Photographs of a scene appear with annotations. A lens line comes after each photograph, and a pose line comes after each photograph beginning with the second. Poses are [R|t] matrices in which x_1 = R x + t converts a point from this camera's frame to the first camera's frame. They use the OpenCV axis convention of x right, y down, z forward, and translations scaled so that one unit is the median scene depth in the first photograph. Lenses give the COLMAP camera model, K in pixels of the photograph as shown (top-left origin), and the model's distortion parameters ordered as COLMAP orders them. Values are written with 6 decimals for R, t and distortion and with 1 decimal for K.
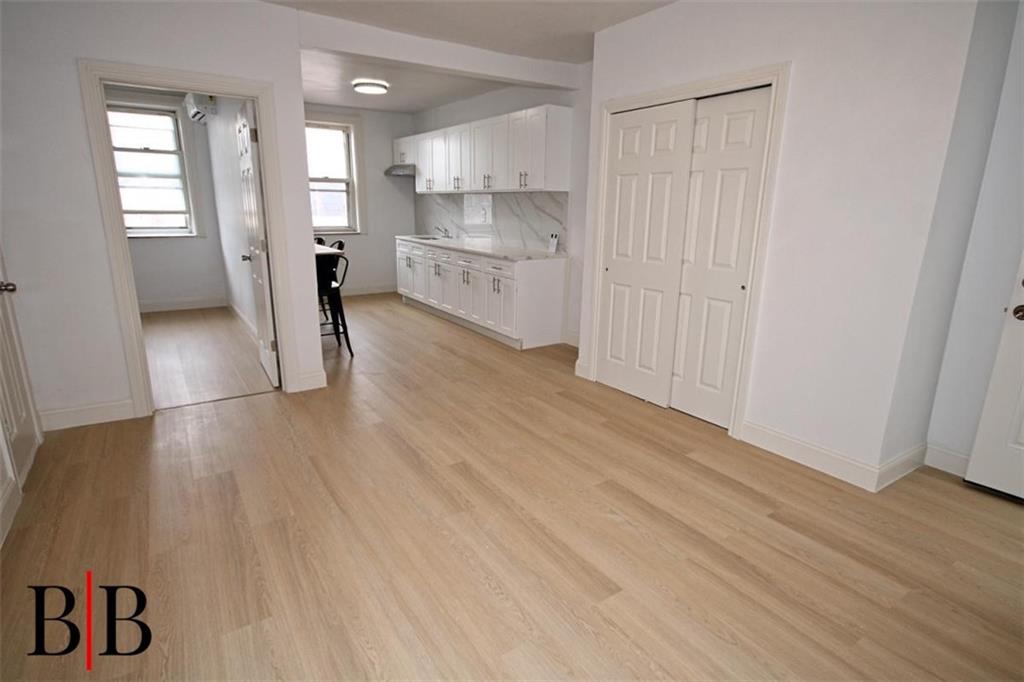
lens RADIAL K [[522.6, 0, 519.2], [0, 522.6, 340.8], [0, 0, 1]] dist [0.014227, -0.006789]
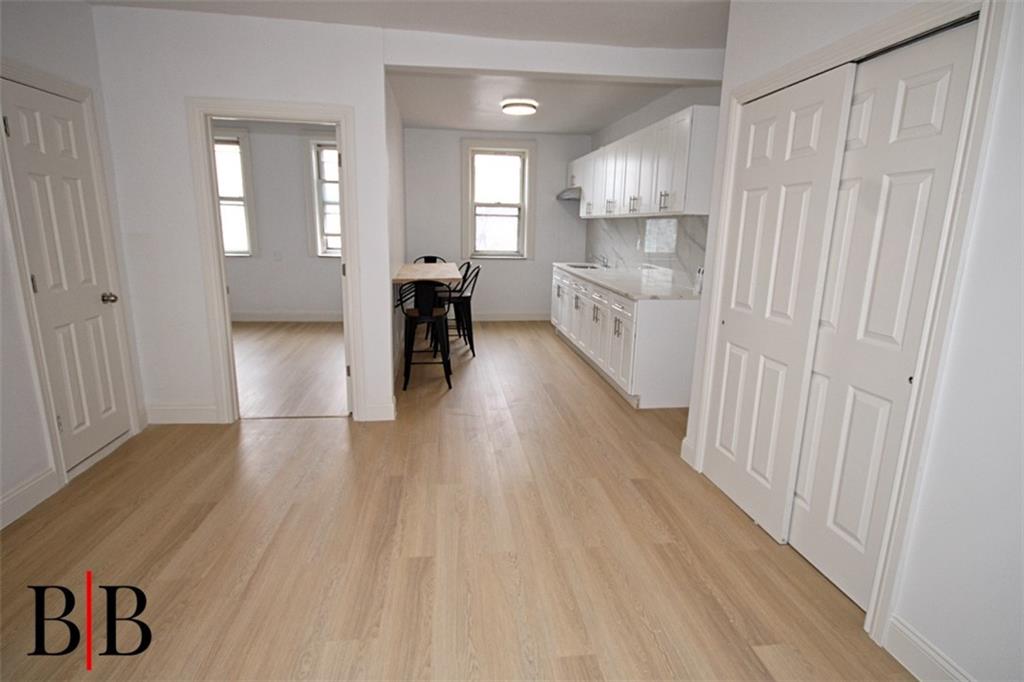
lens RADIAL K [[522.6, 0, 514.5], [0, 522.6, 340.6], [0, 0, 1]] dist [0.014227, -0.006789]
pose [[0.892990, 0.099966, -0.438834, 0.229179], [-0.119833, 0.992636, -0.017728, -0.065005], [0.433830, 0.068417, 0.898393, 0.240603]]
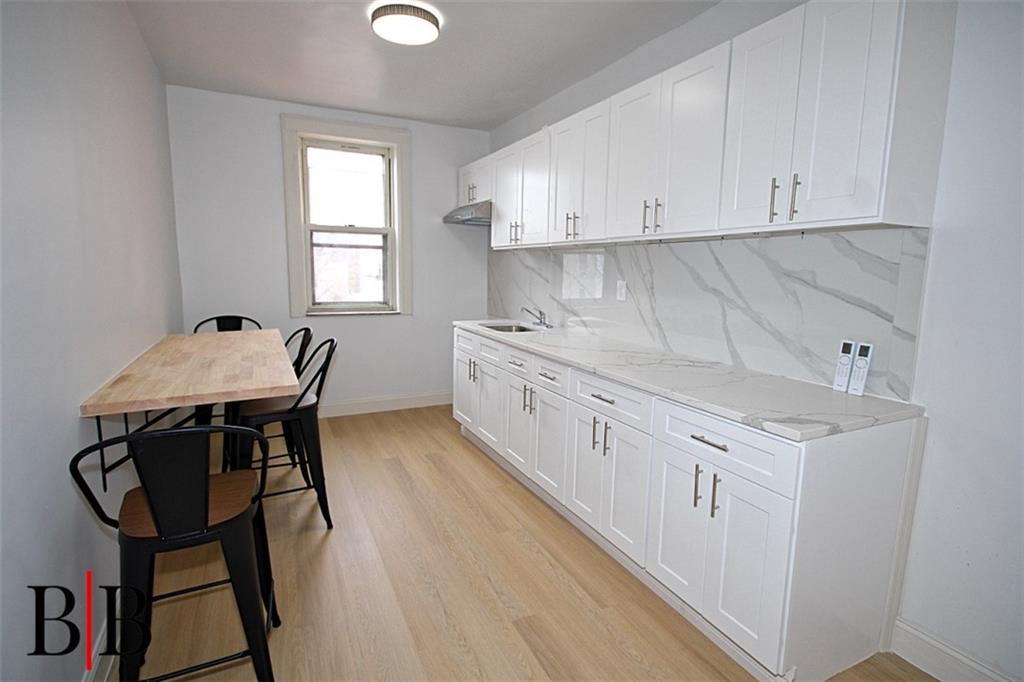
lens RADIAL K [[505.0, 0, 514.6], [0, 505.0, 339.5], [0, 0, 1]] dist [-0.000793, 0.005414]
pose [[0.989670, 0.018156, -0.142212, -0.159826], [-0.034096, 0.993295, -0.110466, -0.214942], [0.139253, 0.114174, 0.983653, 0.825792]]
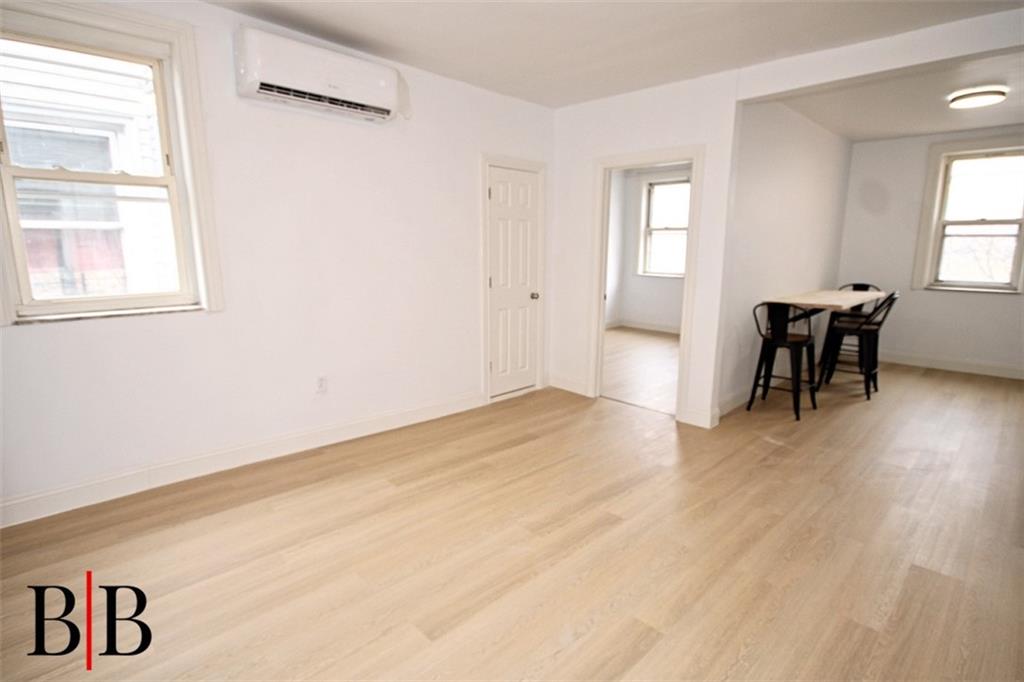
lens RADIAL K [[522.6, 0, 514.5], [0, 522.6, 342.7], [0, 0, 1]] dist [0.014227, -0.006789]
pose [[0.191884, 0.164484, -0.967536, 0.511794], [-0.254238, 0.960533, 0.112873, -0.090982], [0.947915, 0.224326, 0.226129, 0.390849]]
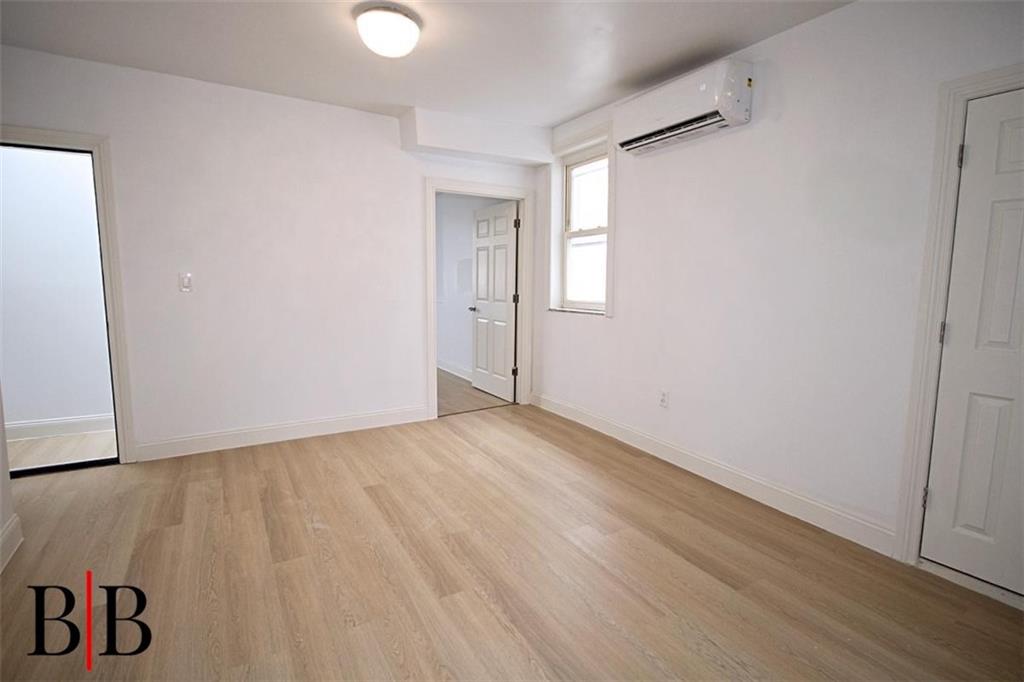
lens RADIAL K [[505.0, 0, 510.7], [0, 505.0, 332.2], [0, 0, 1]] dist [-0.000793, 0.005414]
pose [[-0.997158, -0.032732, 0.067861, -0.172059], [-0.007255, 0.938227, 0.345944, -0.257163], [-0.074992, 0.344468, -0.935798, 1.104596]]
